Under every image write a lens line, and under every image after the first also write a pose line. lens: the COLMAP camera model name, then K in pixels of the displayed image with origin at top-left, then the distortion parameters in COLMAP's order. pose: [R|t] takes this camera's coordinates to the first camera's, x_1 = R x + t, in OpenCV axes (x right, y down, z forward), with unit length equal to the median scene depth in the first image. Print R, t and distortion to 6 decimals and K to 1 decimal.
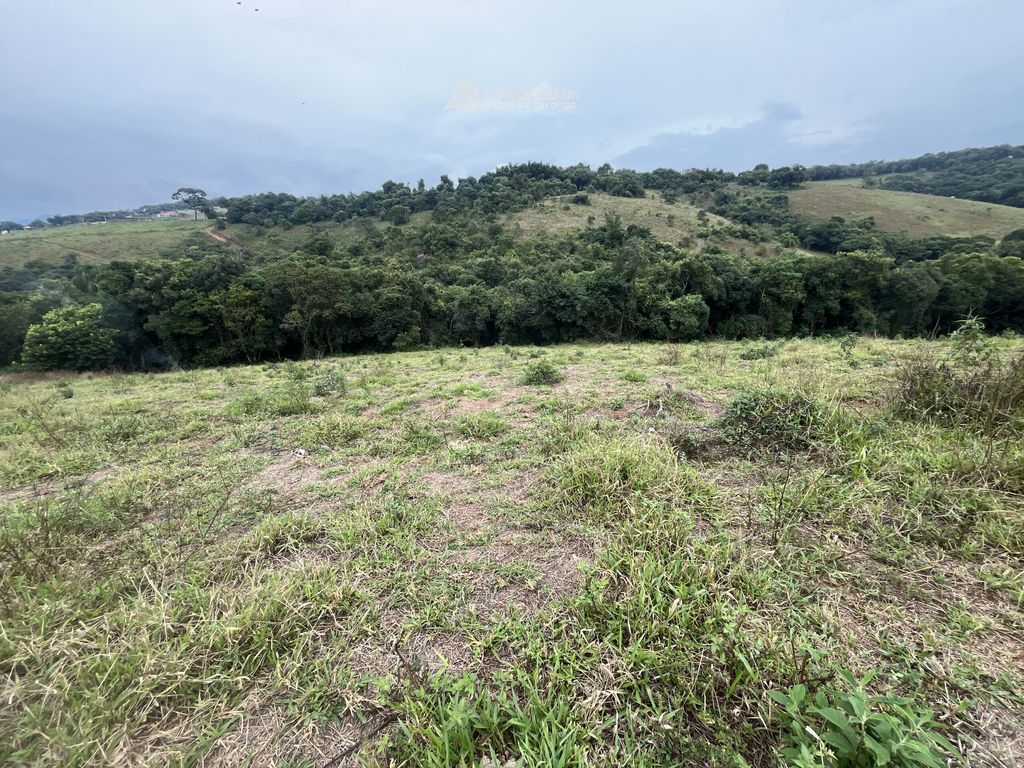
lens RADIAL K [[414.2, 0, 511.0], [0, 414.2, 386.5], [0, 0, 1]] dist [-0.002067, 0.000058]
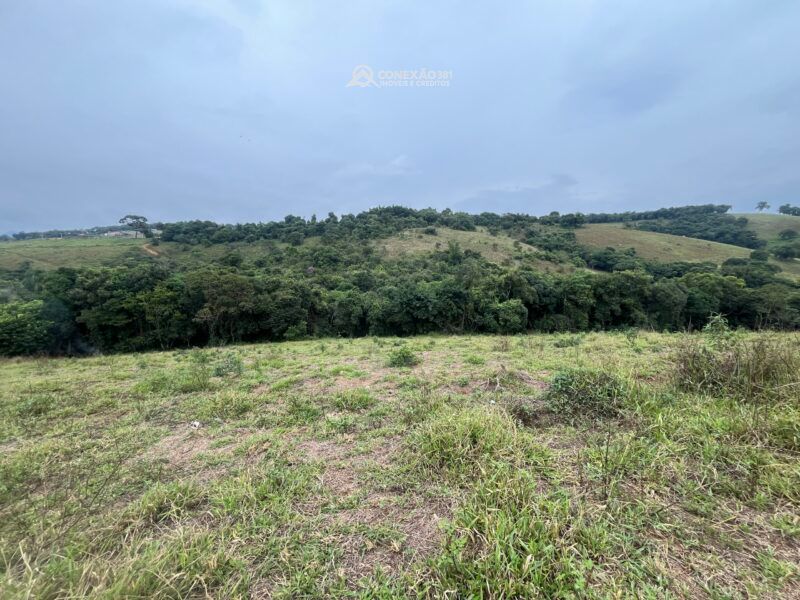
lens RADIAL K [[323.6, 0, 399.2], [0, 323.6, 302.0], [0, 0, 1]] dist [-0.002067, 0.000058]
pose [[0.997943, 0.012328, 0.062910, -0.000990], [0.000835, 0.978753, -0.205042, 0.003995], [-0.064101, 0.204673, 0.976729, 0.005995]]
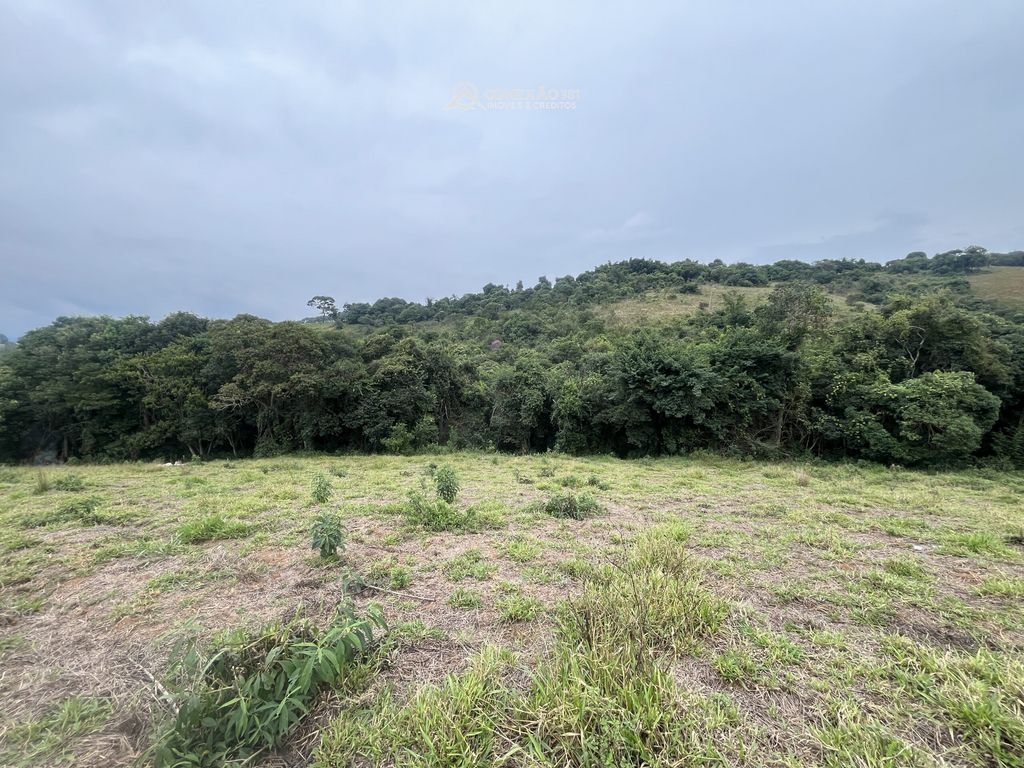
lens RADIAL K [[414.2, 0, 511.0], [0, 414.2, 386.5], [0, 0, 1]] dist [-0.002067, 0.000058]
pose [[0.970083, 0.020233, -0.241928, 0.246215], [-0.077893, 0.969776, -0.231232, -0.226072], [0.229937, 0.243158, 0.942339, 1.843716]]
